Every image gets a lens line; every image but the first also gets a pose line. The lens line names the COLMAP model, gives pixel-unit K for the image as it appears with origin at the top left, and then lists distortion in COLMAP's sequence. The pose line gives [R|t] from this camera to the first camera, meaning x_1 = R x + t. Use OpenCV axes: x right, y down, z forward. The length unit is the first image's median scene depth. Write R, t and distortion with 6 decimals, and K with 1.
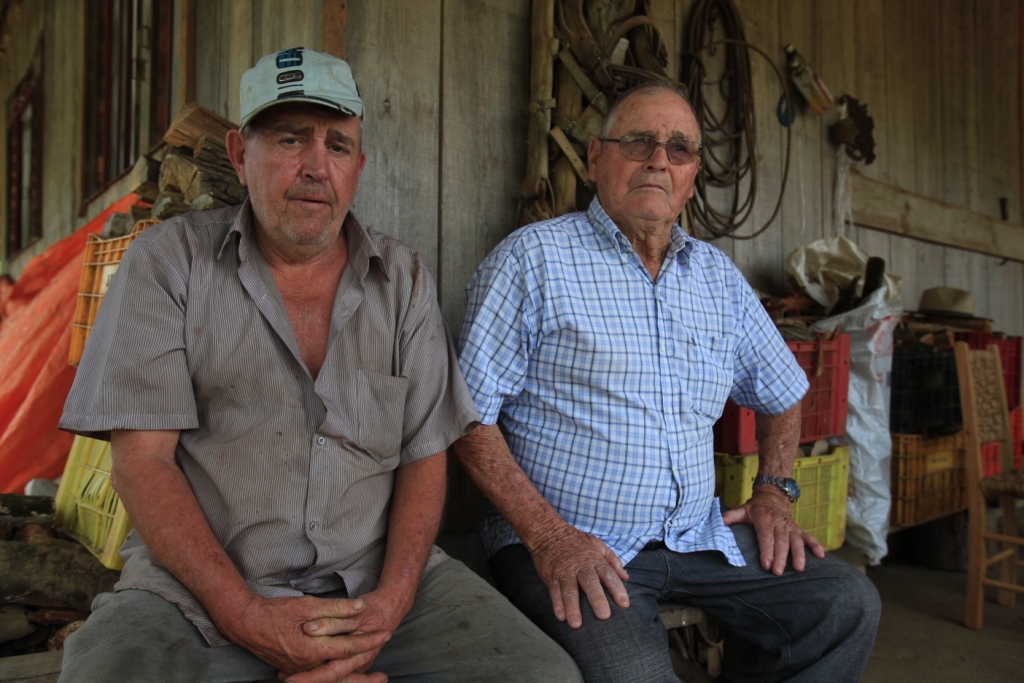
lens RADIAL K [[820.3, 0, 515.5], [0, 820.3, 344.6], [0, 0, 1]] dist [0.013076, 0.002541]
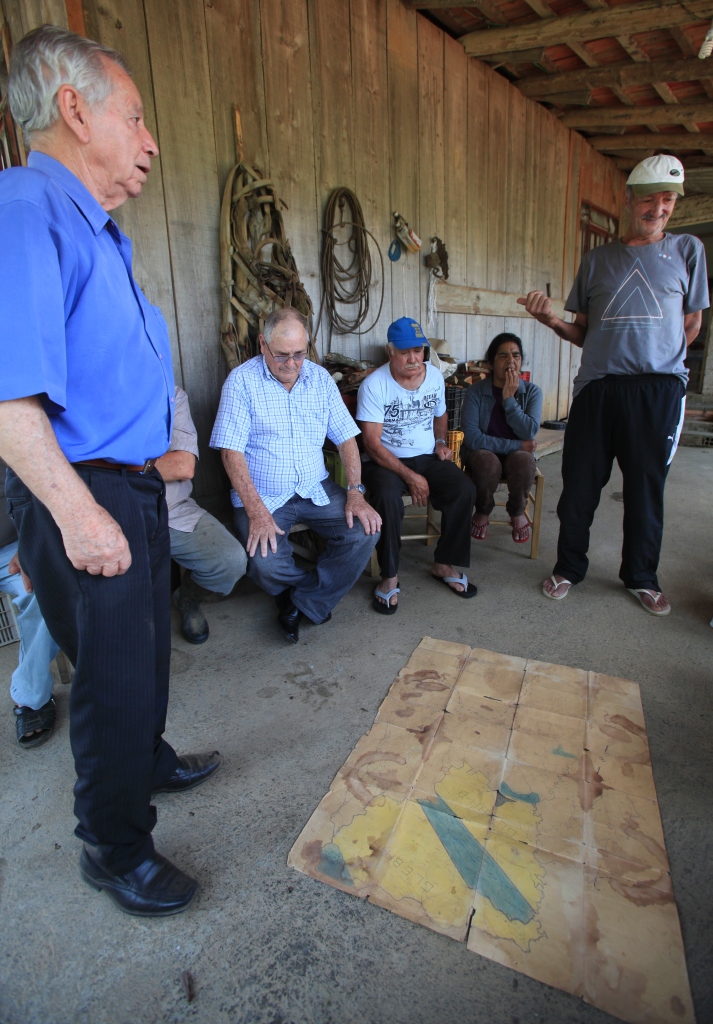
lens RADIAL K [[523.1, 0, 378.4], [0, 523.1, 513.8], [0, 0, 1]] dist [-0.066209, 0.014801]
pose [[0.996131, -0.046888, 0.074323, 0.215752], [0.020305, 0.945679, 0.324467, -0.128921], [-0.085499, -0.321703, 0.942972, -0.276133]]
